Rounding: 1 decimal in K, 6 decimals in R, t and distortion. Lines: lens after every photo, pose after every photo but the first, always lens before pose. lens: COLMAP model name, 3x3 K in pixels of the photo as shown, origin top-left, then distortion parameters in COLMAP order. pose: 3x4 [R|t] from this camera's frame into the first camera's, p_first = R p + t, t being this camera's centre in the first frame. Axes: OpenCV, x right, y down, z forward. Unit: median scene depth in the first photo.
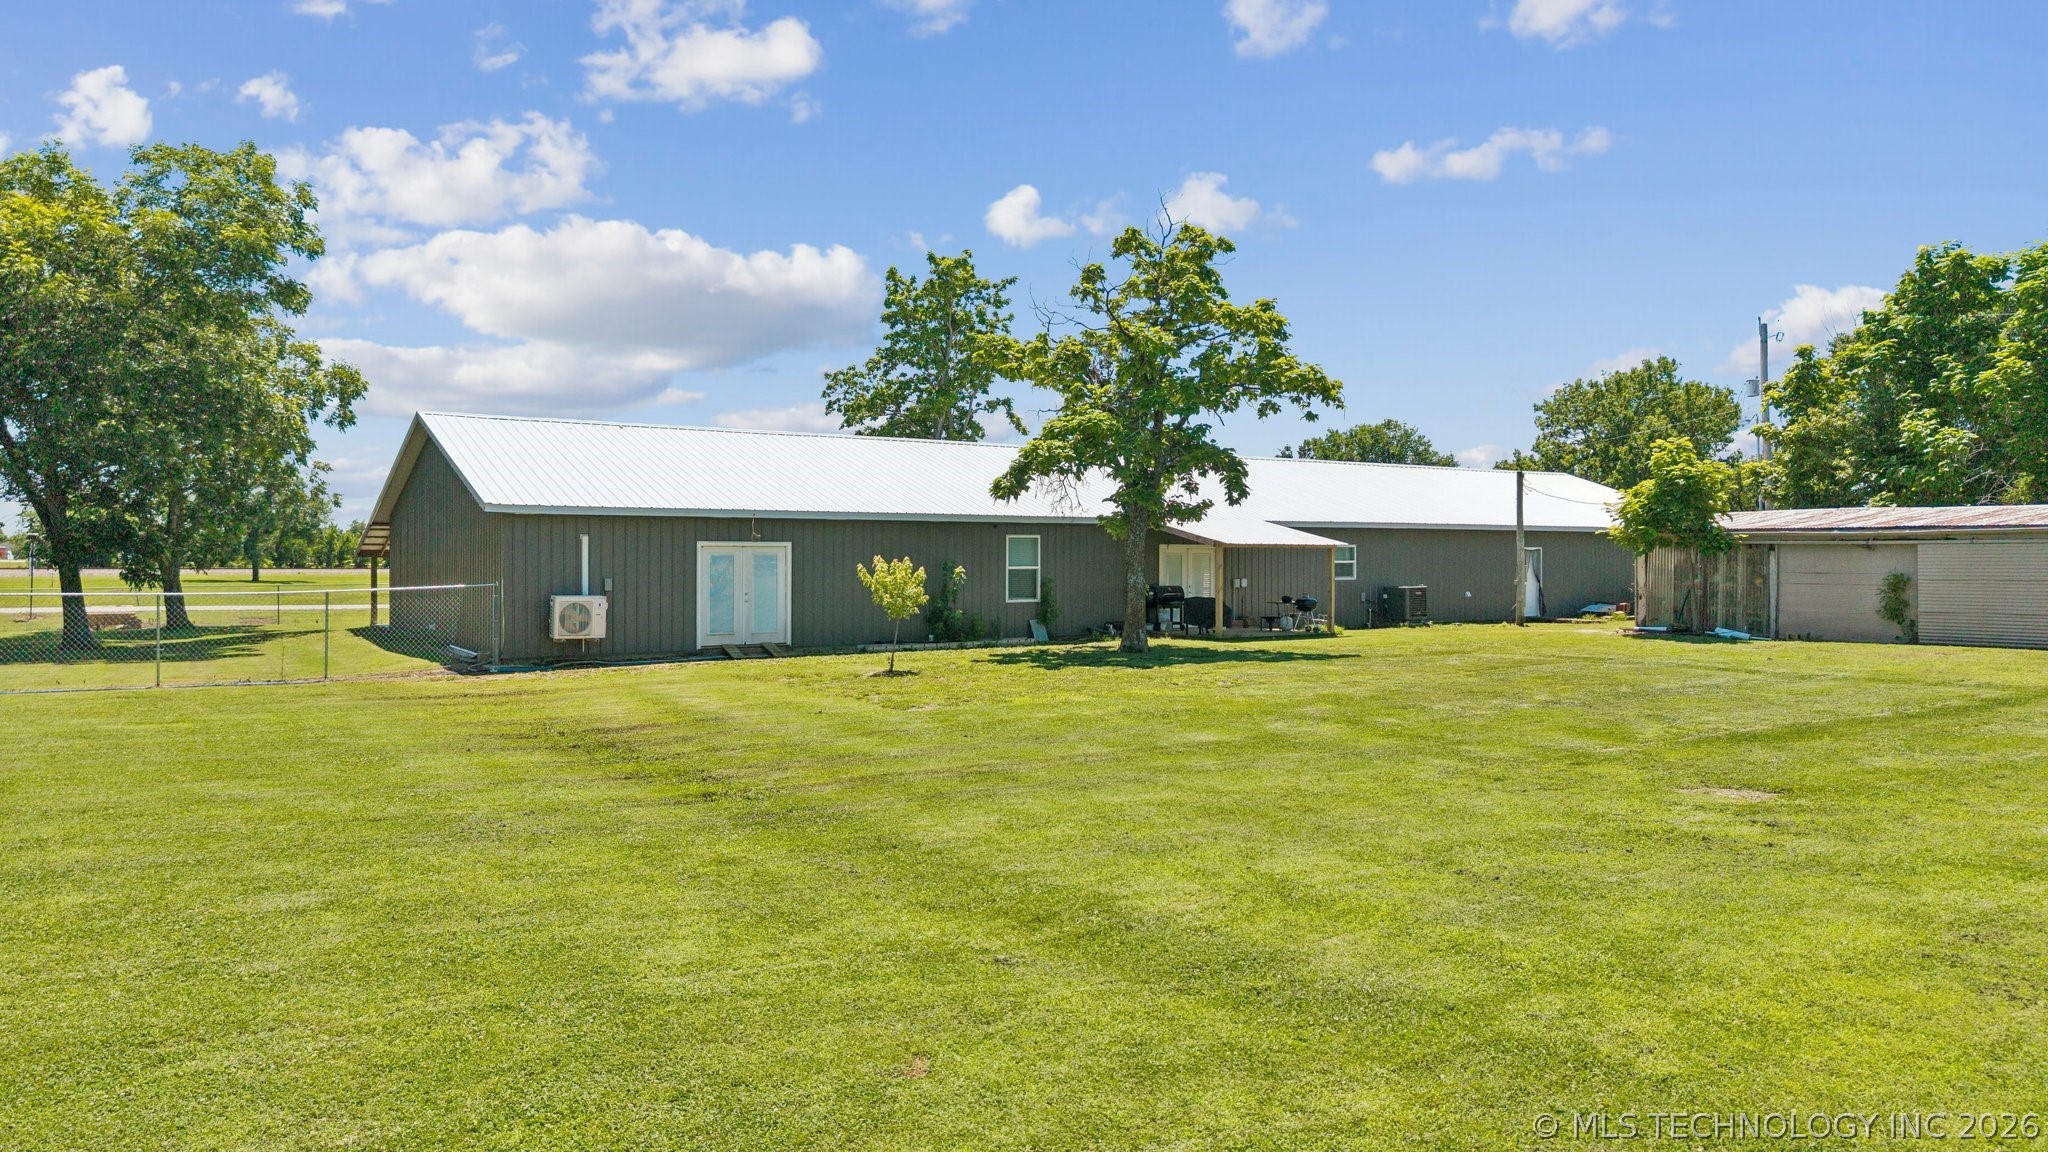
lens RADIAL K [[1420.9, 0, 1024.0], [0, 1420.9, 576.0], [0, 0, 1]] dist [0.048998, -0.076184]
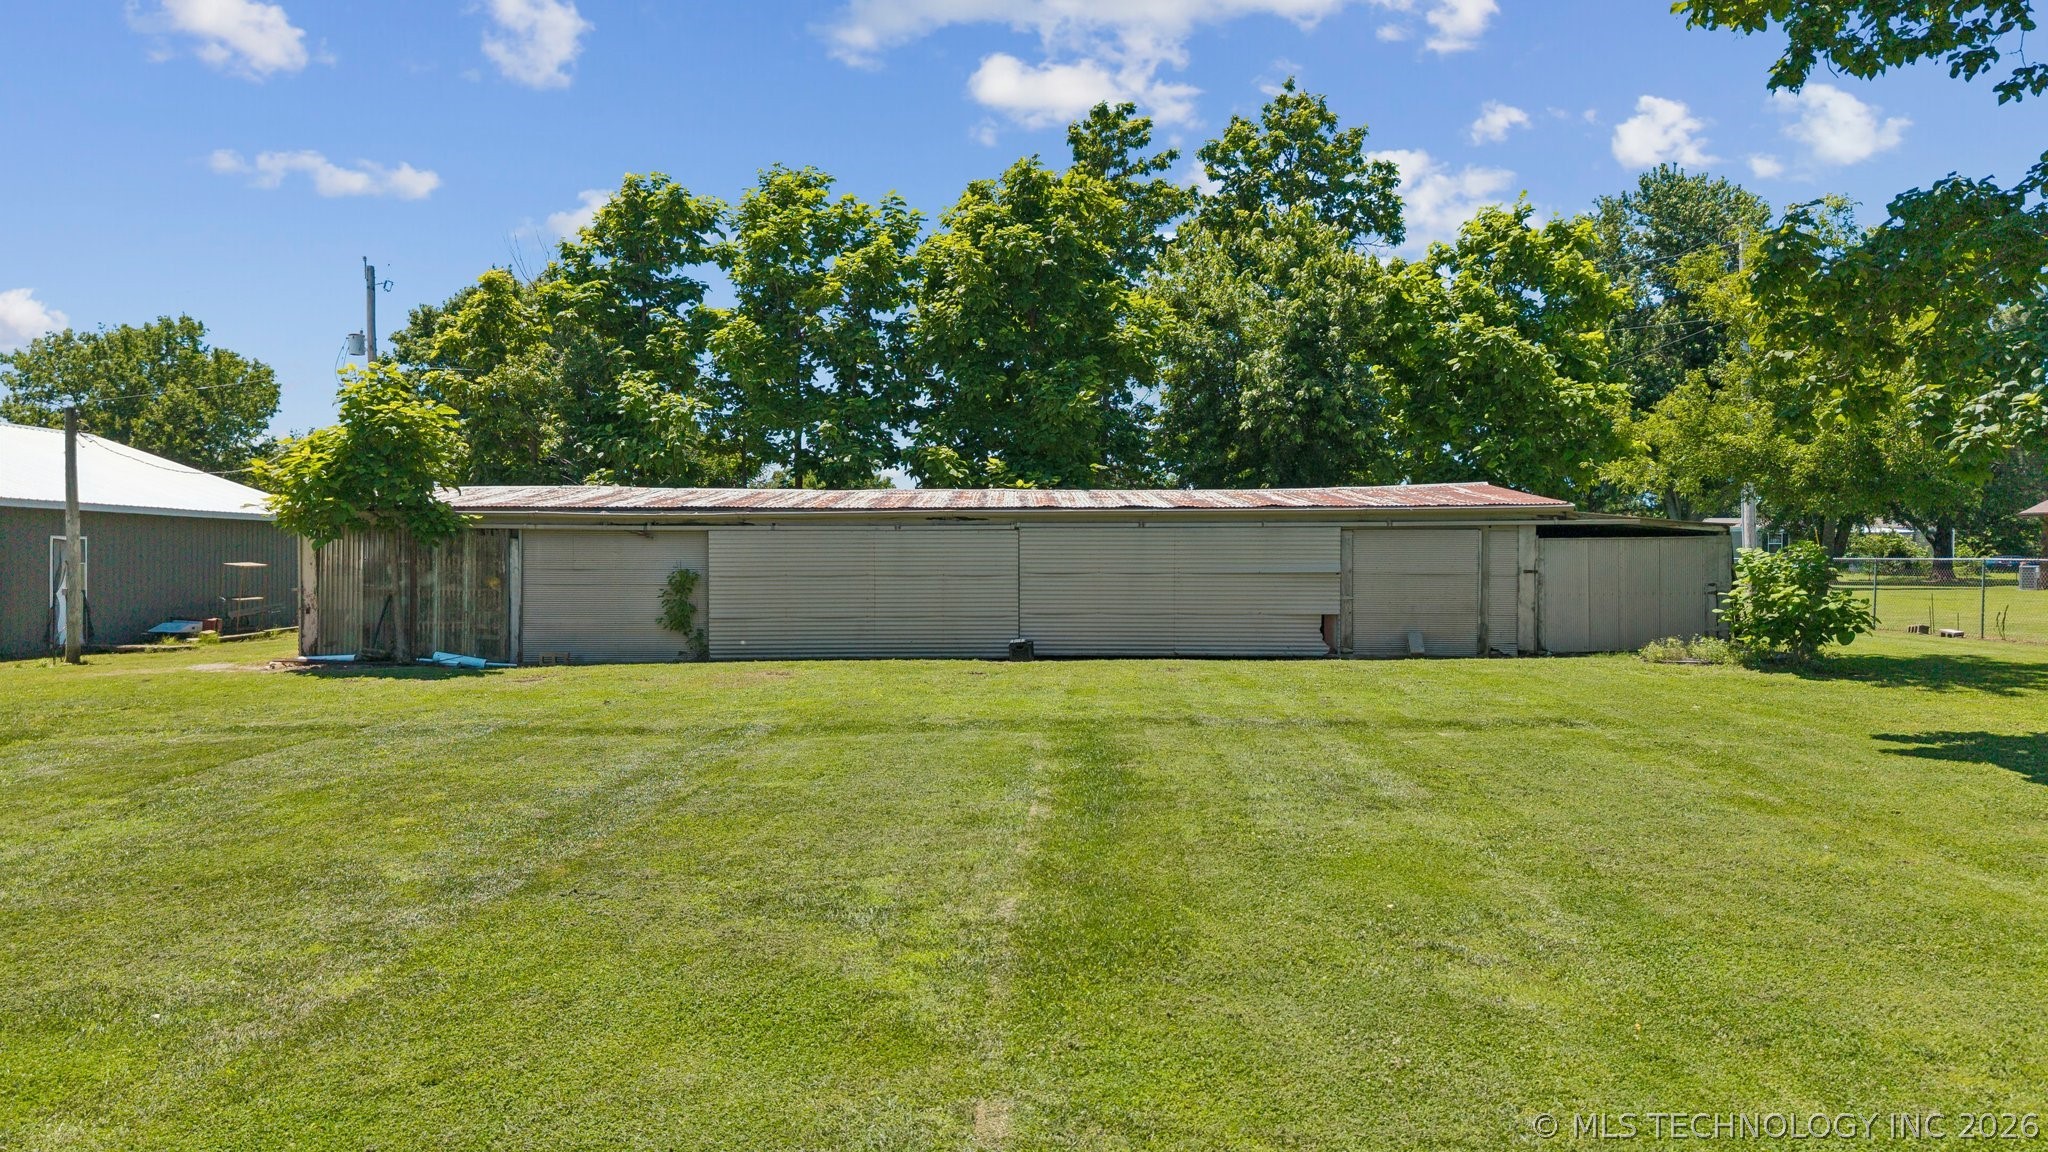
lens RADIAL K [[1417.1, 0, 1024.0], [0, 1417.1, 576.0], [0, 0, 1]] dist [0.044780, 0.003429]
pose [[0.560879, -0.012000, 0.827811, 0.075885], [0.014630, 0.999882, 0.004582, 0.000971], [-0.827768, 0.009541, 0.560989, 0.366499]]
